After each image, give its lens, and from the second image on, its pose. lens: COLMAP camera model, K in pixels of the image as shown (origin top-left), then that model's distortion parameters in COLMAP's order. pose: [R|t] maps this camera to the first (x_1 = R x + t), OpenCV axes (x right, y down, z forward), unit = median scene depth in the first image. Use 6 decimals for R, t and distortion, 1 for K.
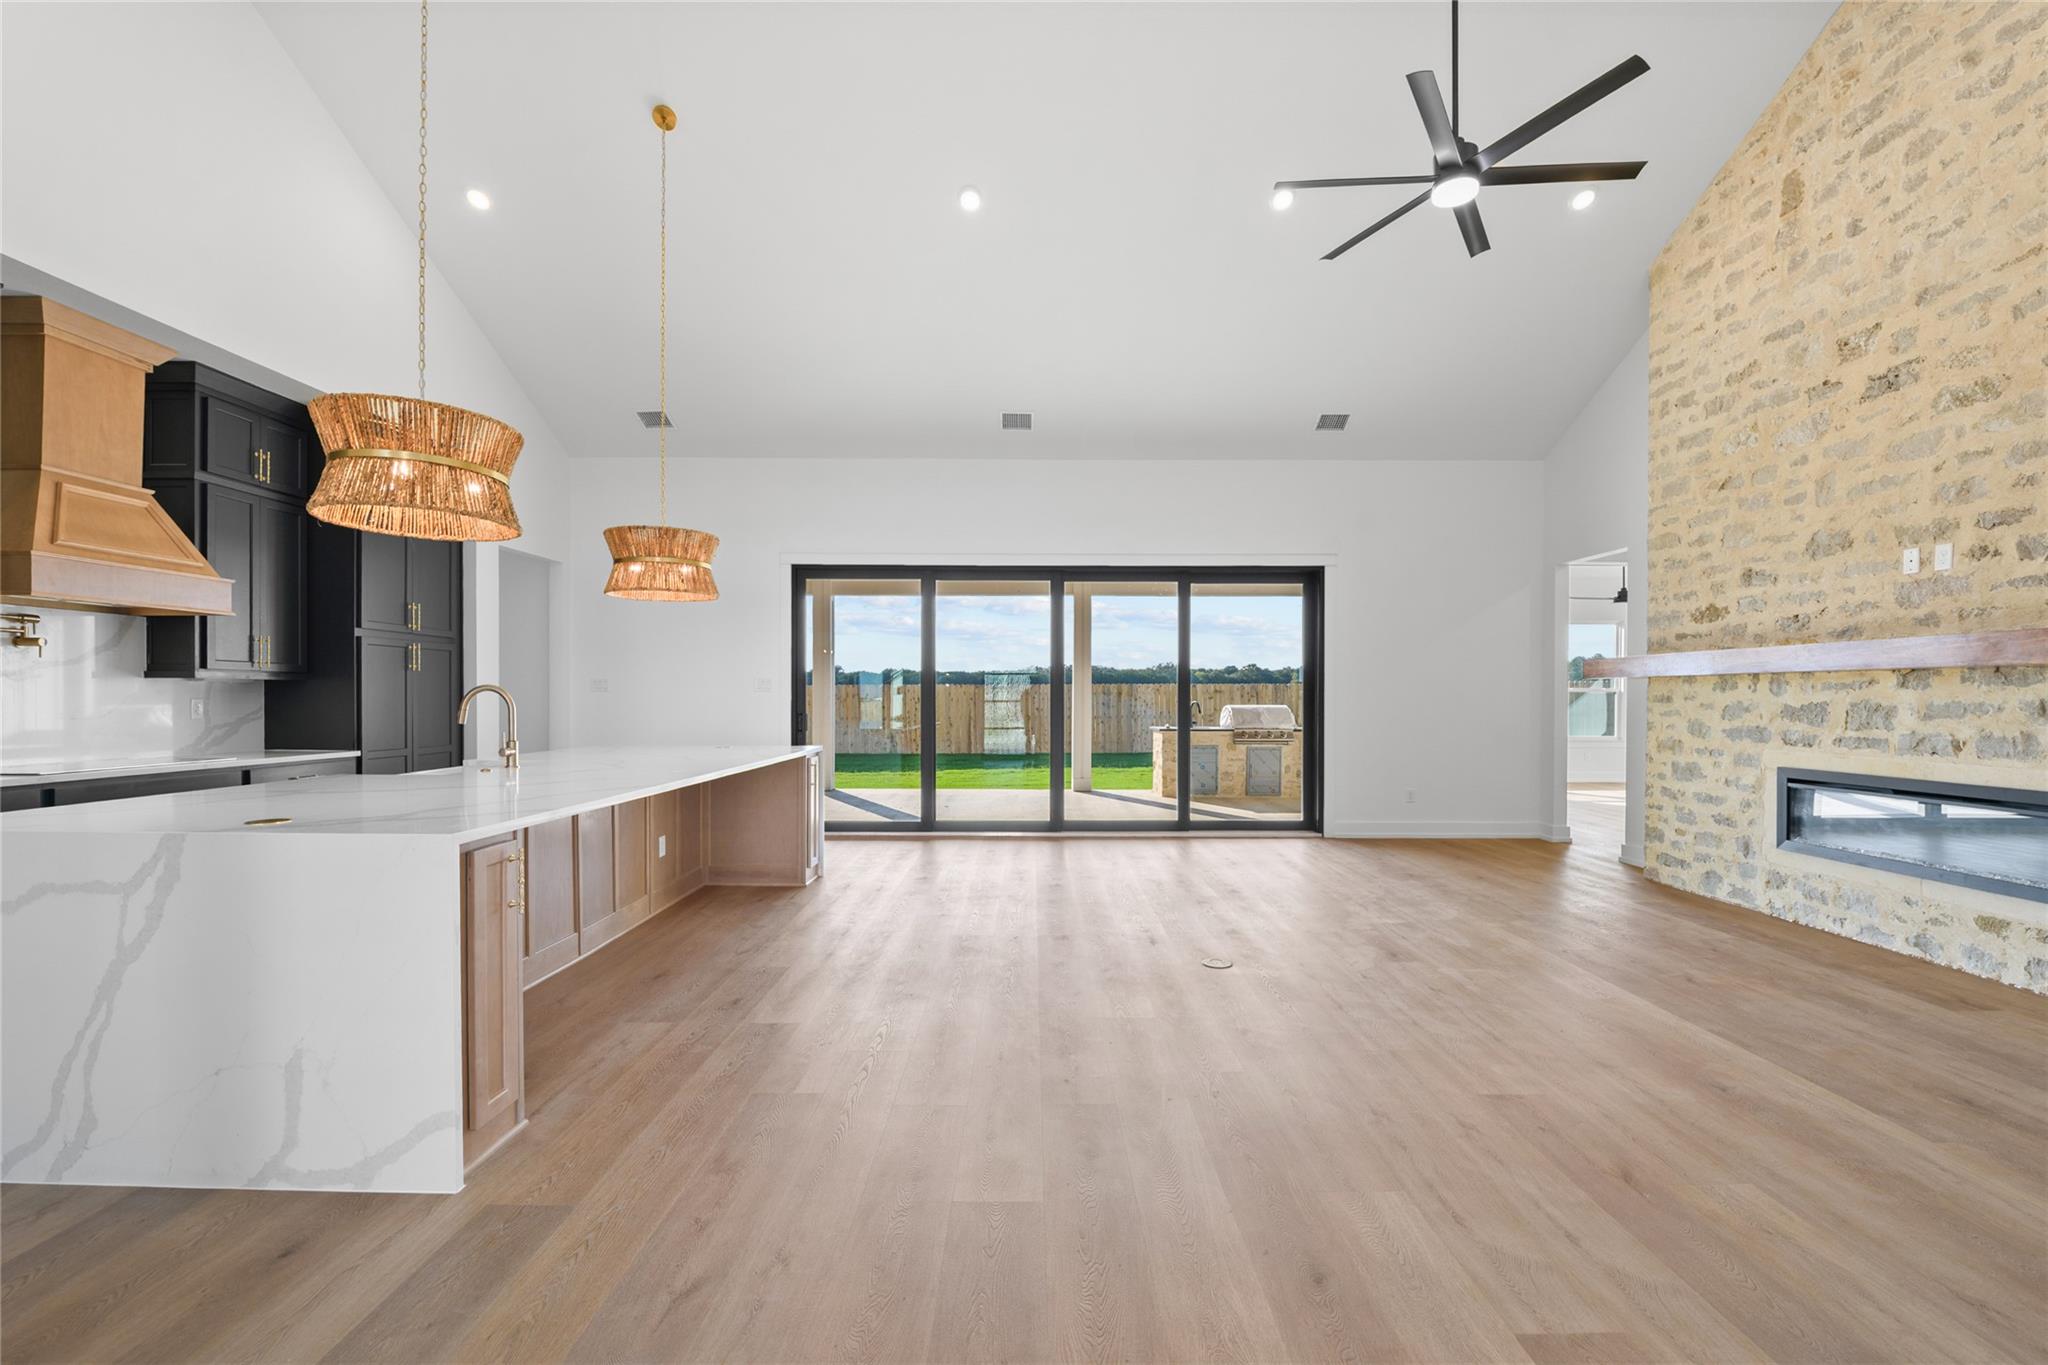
lens RADIAL K [[817.3, 0, 1036.7], [0, 817.3, 692.1], [0, 0, 1]] dist [0.002157, 0.000227]
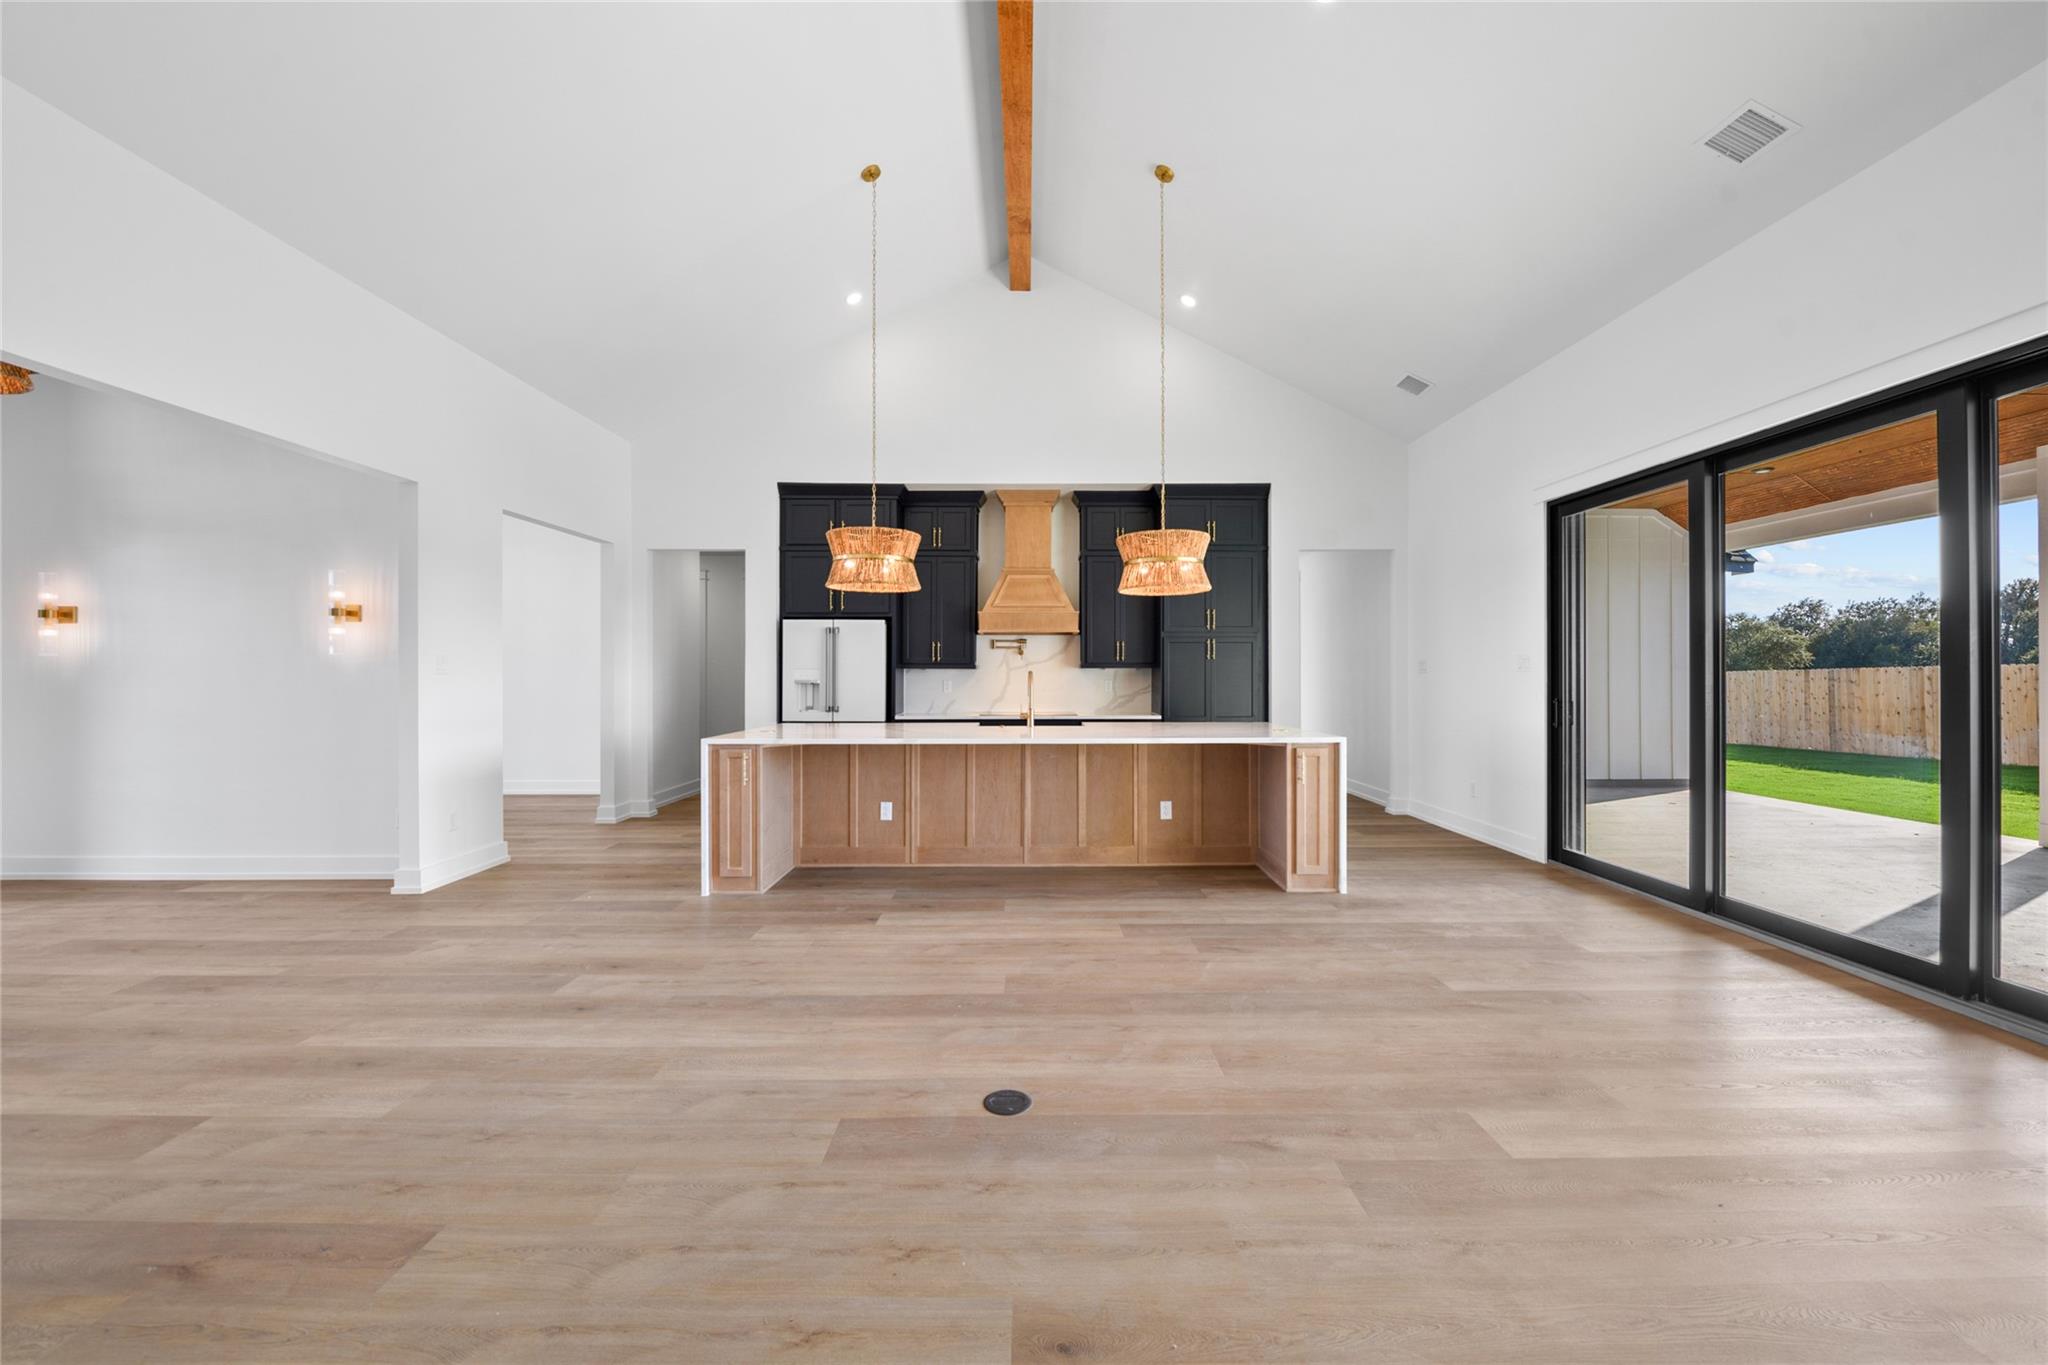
lens RADIAL K [[817.3, 0, 1037.9], [0, 817.3, 677.1], [0, 0, 1]] dist [0.002157, 0.000227]
pose [[0.010992, 0.001573, -0.999938, 0.756493], [0.005813, 0.999982, 0.001637, -0.001404], [0.999923, -0.005830, 0.010982, 0.900983]]
